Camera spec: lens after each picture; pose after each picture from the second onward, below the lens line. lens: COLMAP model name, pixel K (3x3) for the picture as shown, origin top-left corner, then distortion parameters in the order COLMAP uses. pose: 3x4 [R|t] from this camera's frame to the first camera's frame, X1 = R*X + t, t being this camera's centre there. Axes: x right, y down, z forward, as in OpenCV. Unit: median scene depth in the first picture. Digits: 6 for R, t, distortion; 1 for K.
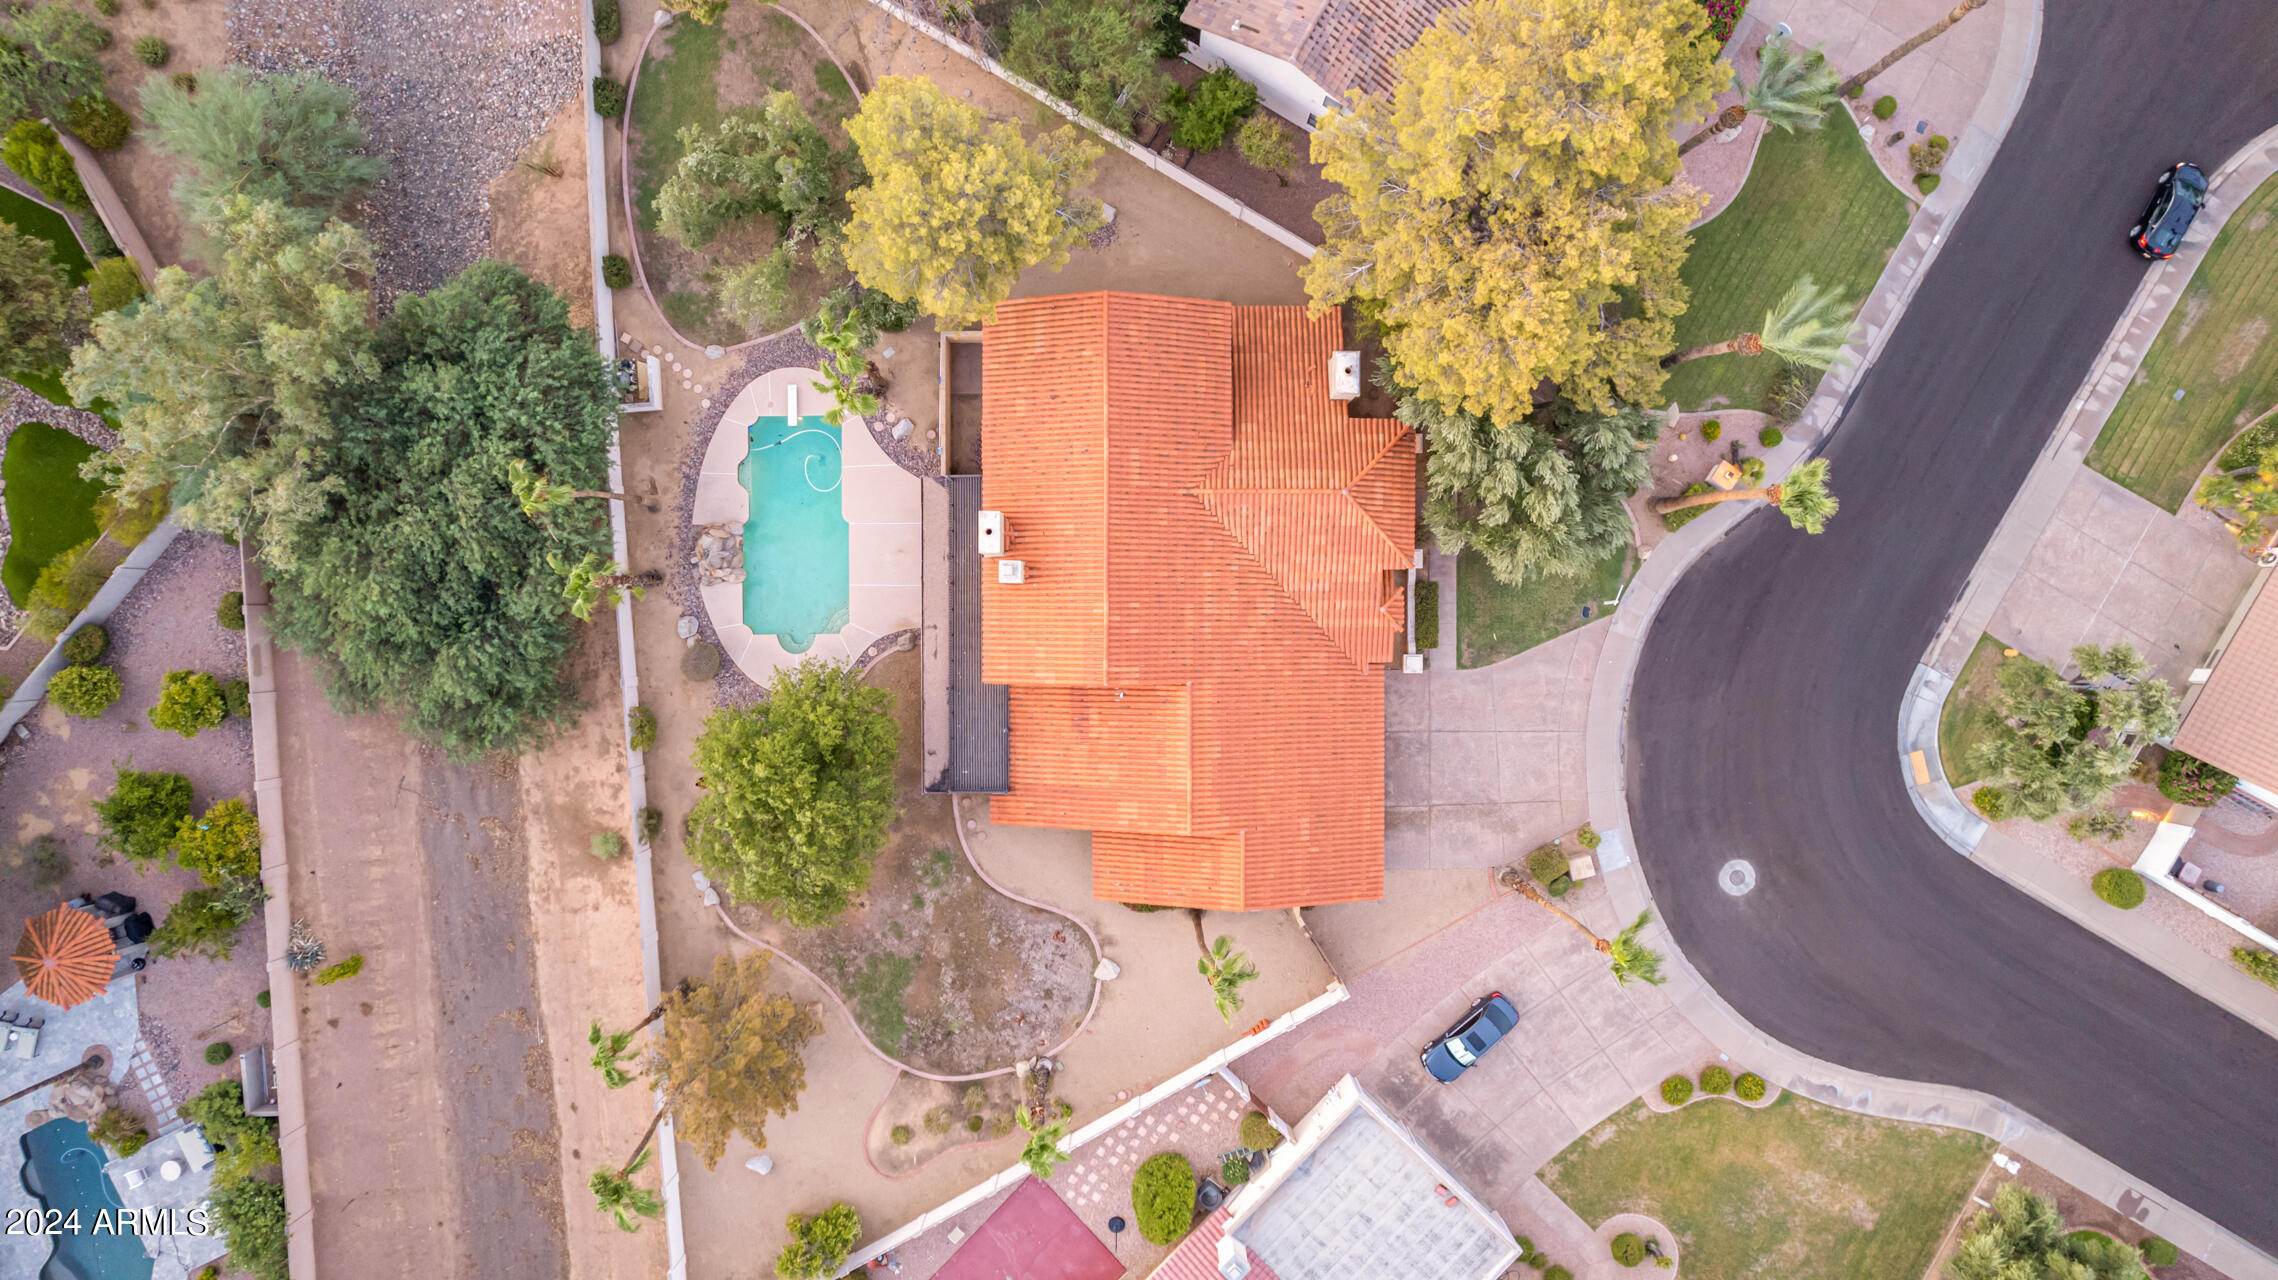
lens RADIAL K [[1461.3, 0, 1142.0], [0, 1461.3, 634.2], [0, 0, 1]] dist [-0.079866, 0.064940]
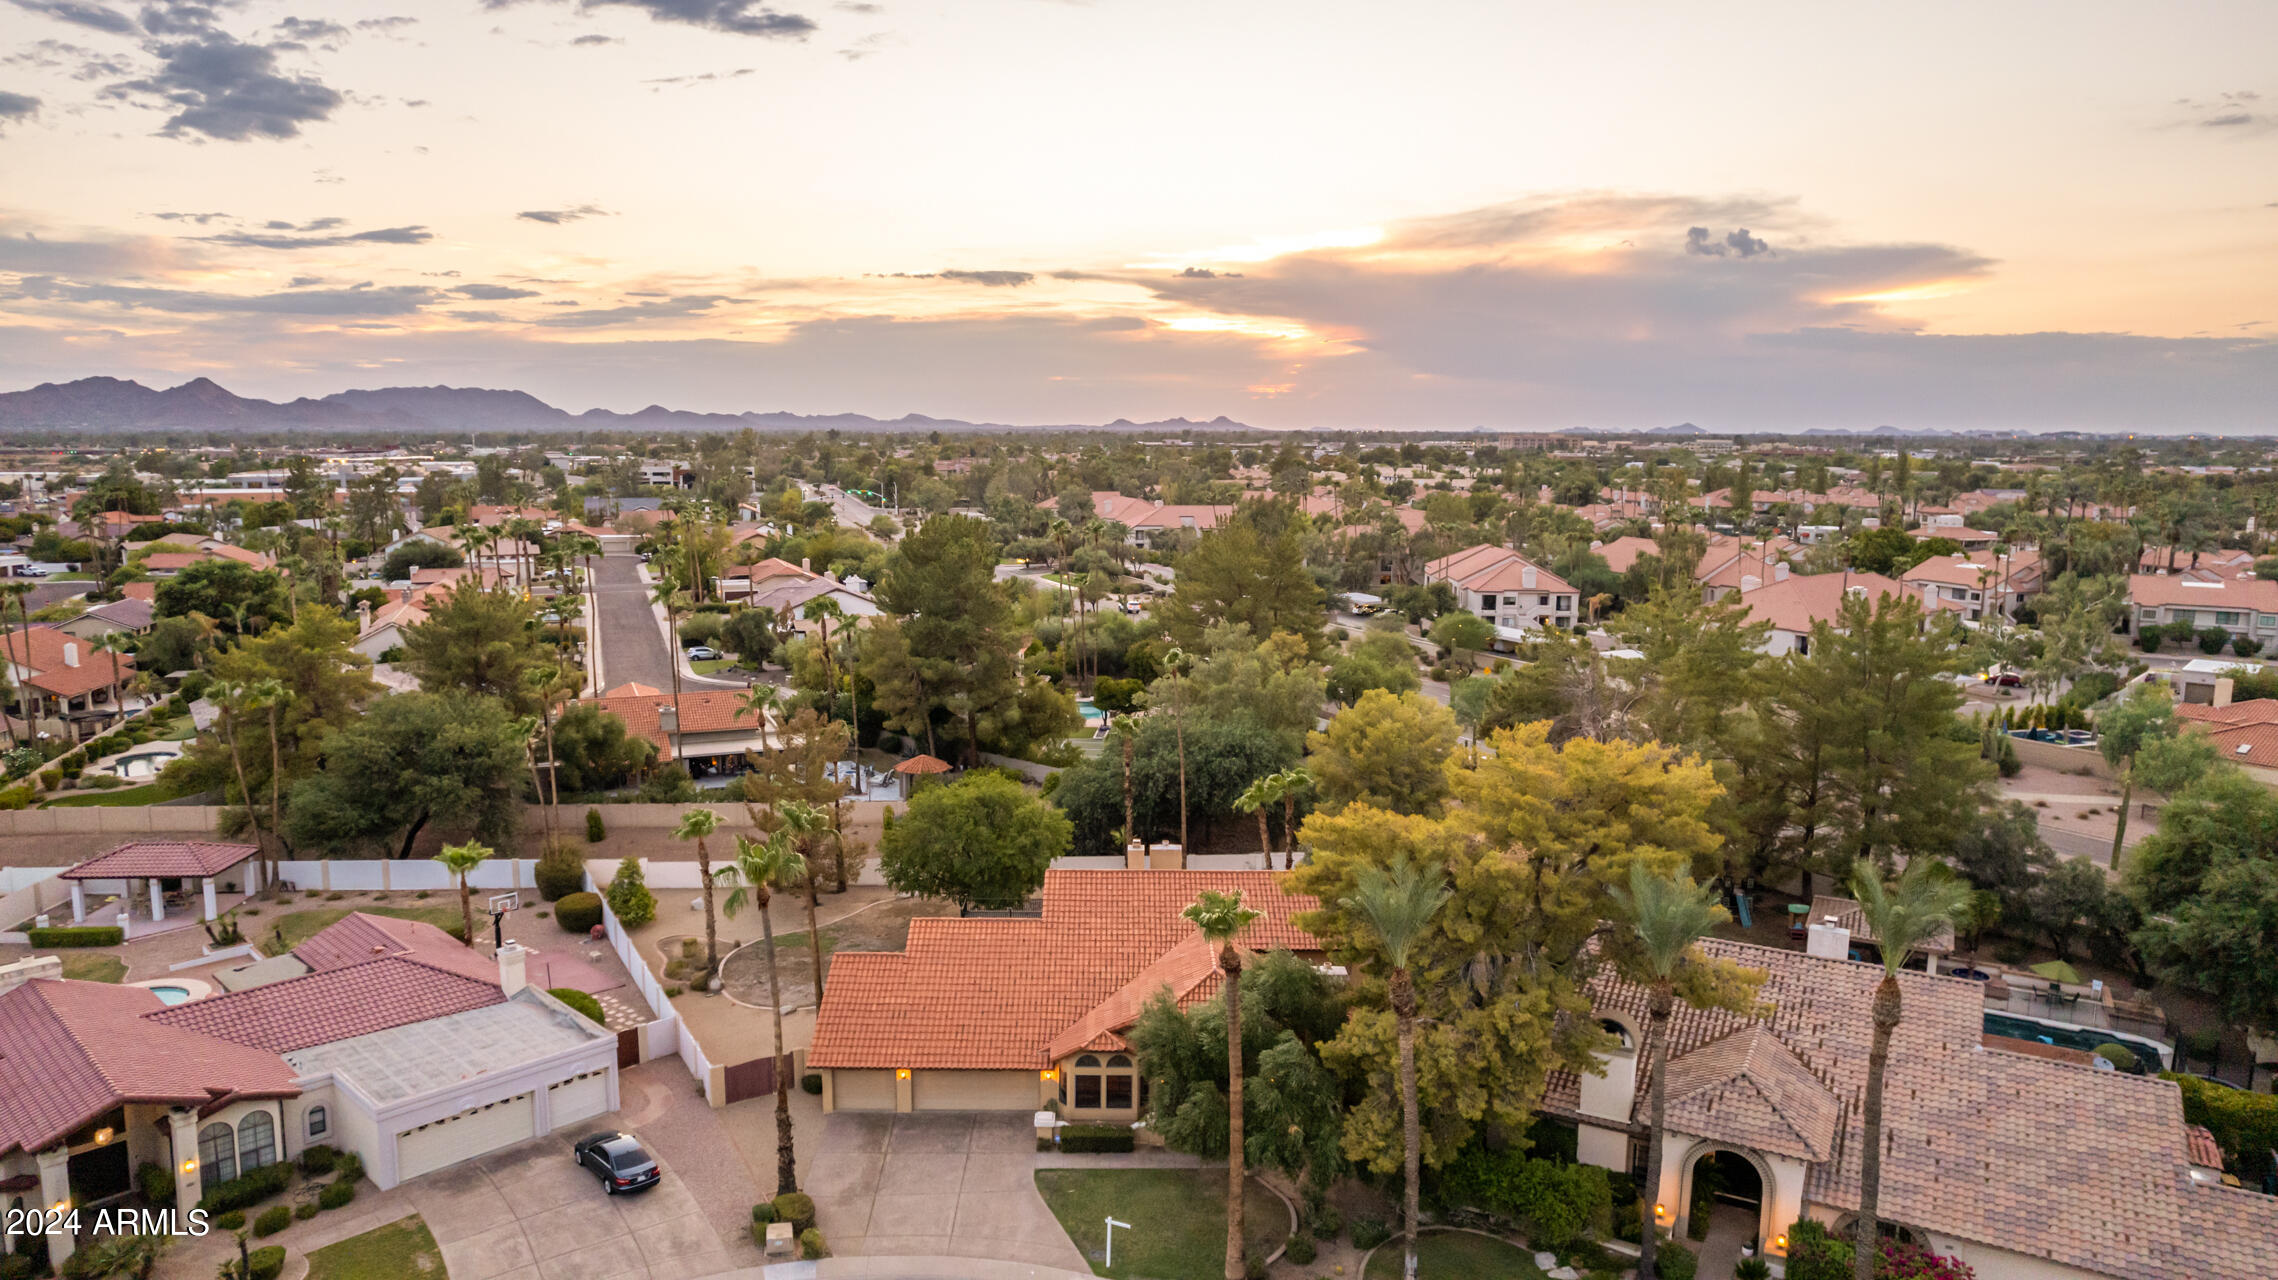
lens RADIAL K [[1467.7, 0, 1139.0], [0, 1467.7, 640.0], [0, 0, 1]] dist [-0.074109, -0.000281]
pose [[0.007110, 0.151113, -0.988491, 1.057368], [-0.999703, -0.021983, -0.010552, -0.022818], [-0.023325, 0.988272, 0.150912, 0.555587]]
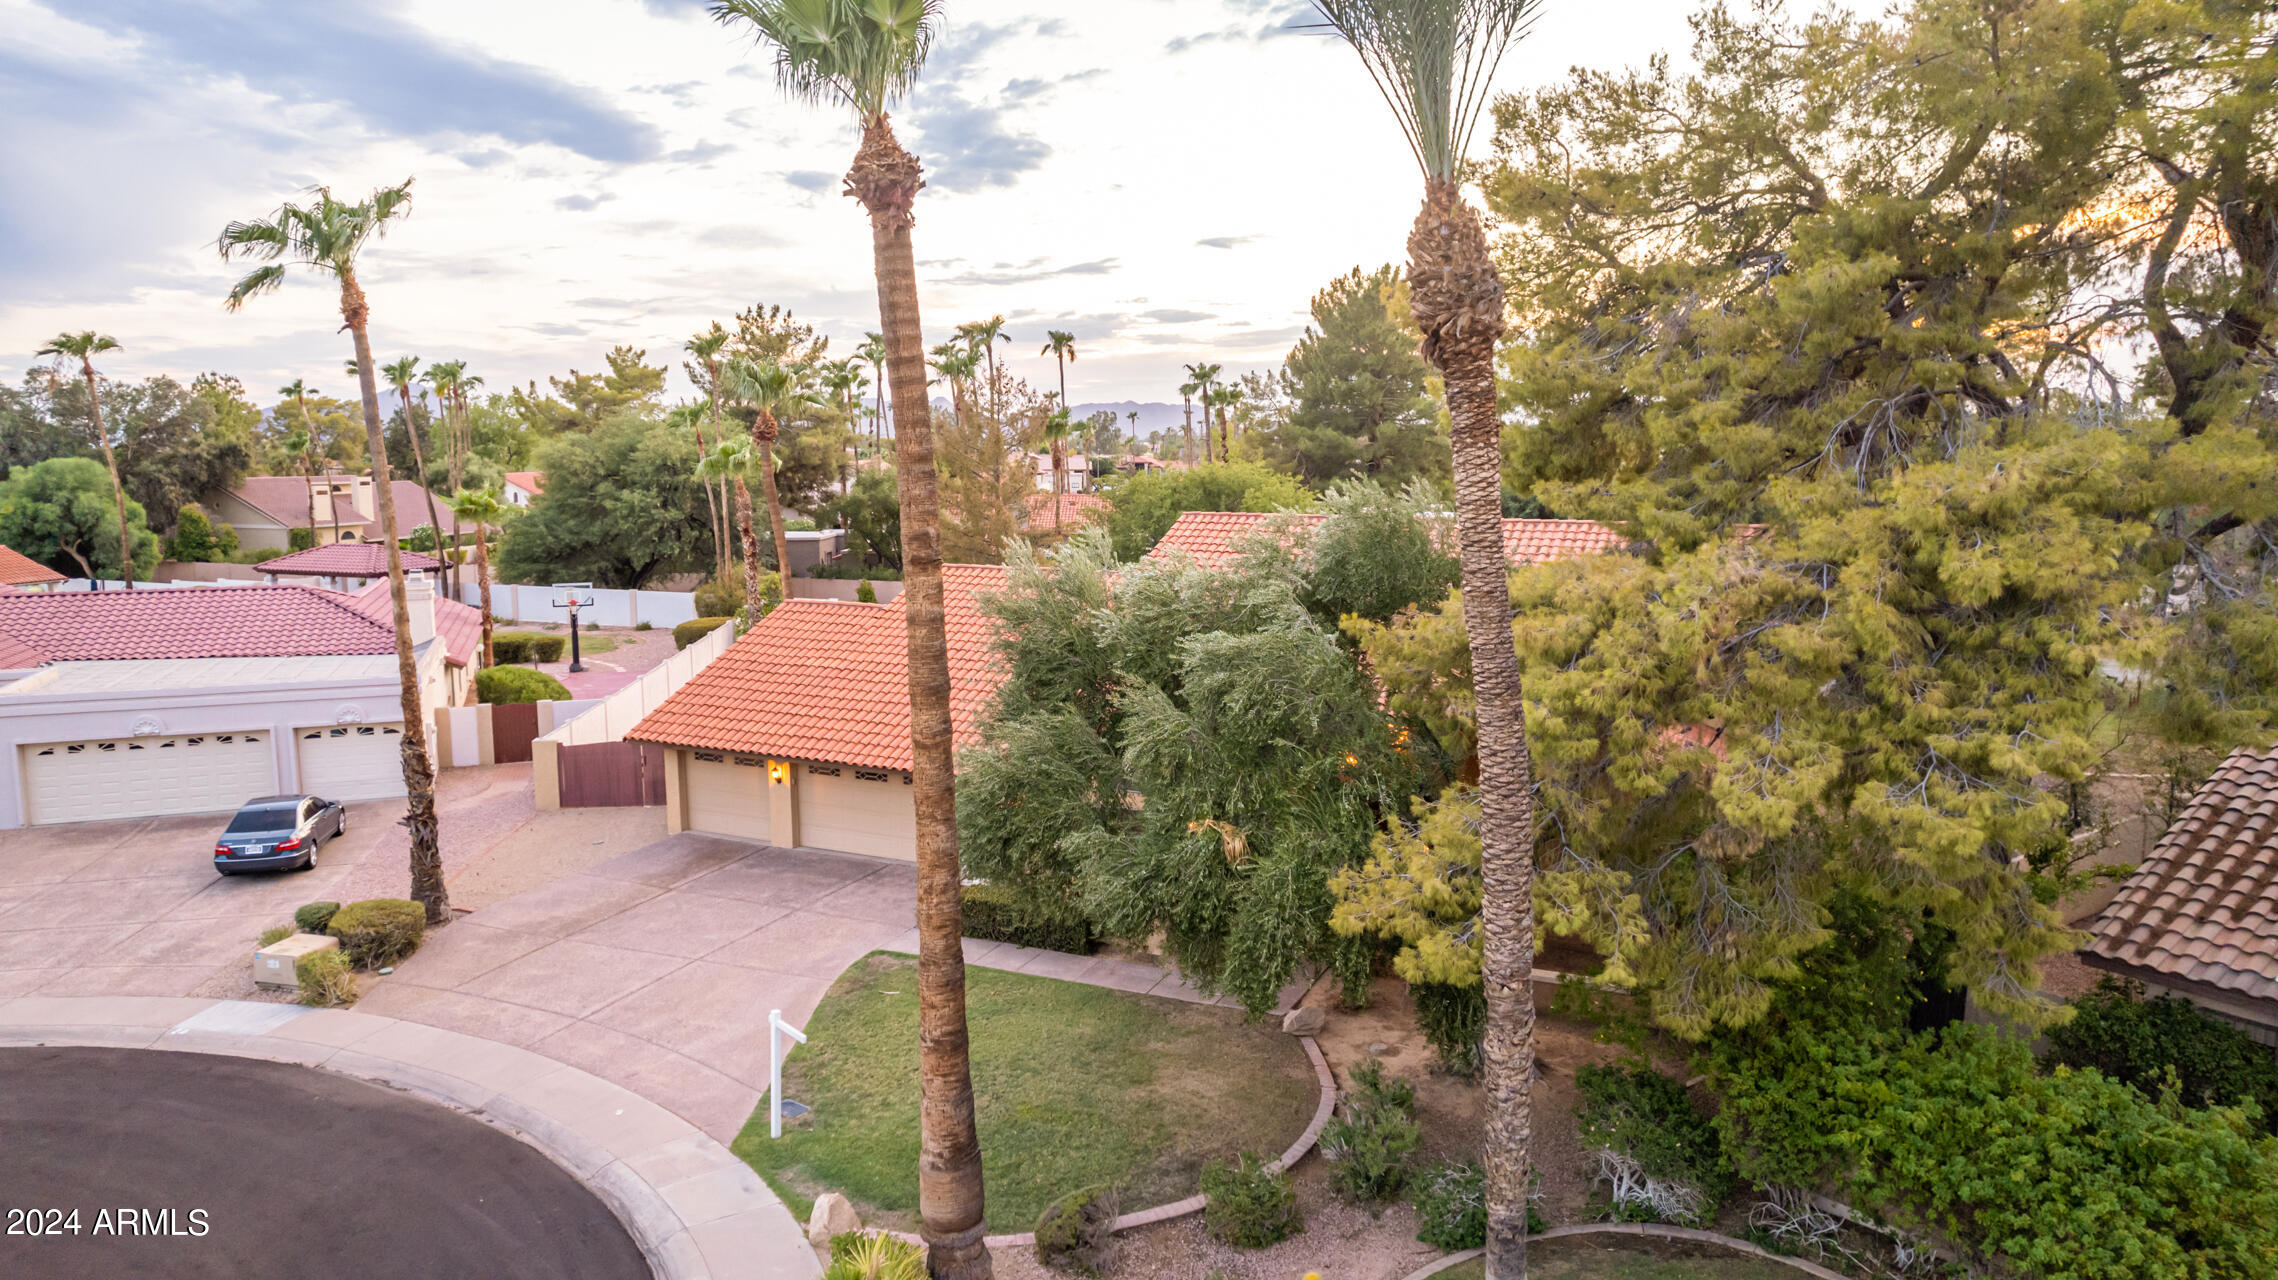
lens RADIAL K [[1461.3, 0, 1142.0], [0, 1461.3, 634.2], [0, 0, 1]] dist [-0.079866, 0.064940]
pose [[-0.420845, 0.124883, -0.898495, 0.558465], [-0.907049, -0.071333, 0.414937, -0.216097], [-0.012274, 0.989604, 0.143295, 0.861551]]
